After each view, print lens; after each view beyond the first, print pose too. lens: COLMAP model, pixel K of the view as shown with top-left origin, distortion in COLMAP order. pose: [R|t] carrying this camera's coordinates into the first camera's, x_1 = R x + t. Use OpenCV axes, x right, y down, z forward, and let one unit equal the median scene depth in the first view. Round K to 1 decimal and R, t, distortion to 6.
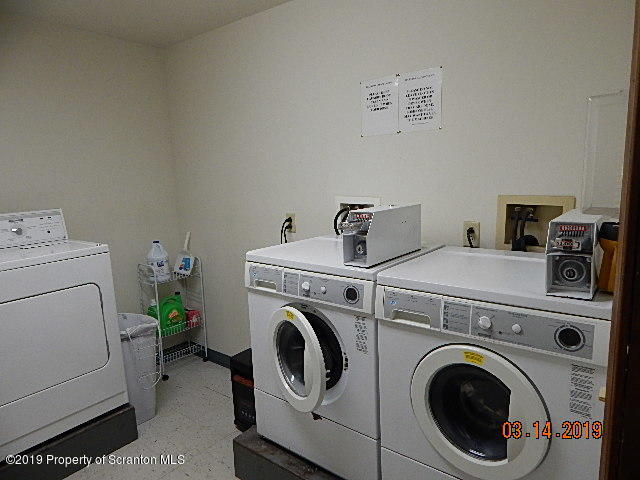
lens RADIAL K [[425.0, 0, 323.1], [0, 425.0, 240.1], [0, 0, 1]] dist [0.021652, -0.011051]
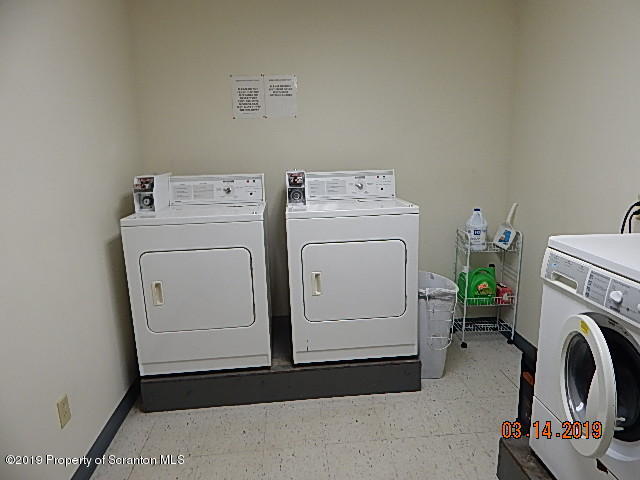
lens RADIAL K [[425.0, 0, 320.7], [0, 425.0, 239.3], [0, 0, 1]] dist [0.021652, -0.011051]
pose [[0.686376, 0.178236, -0.705067, 0.077283], [-0.120490, 0.983974, 0.131447, -0.017045], [0.717196, -0.005268, 0.696852, 0.081039]]
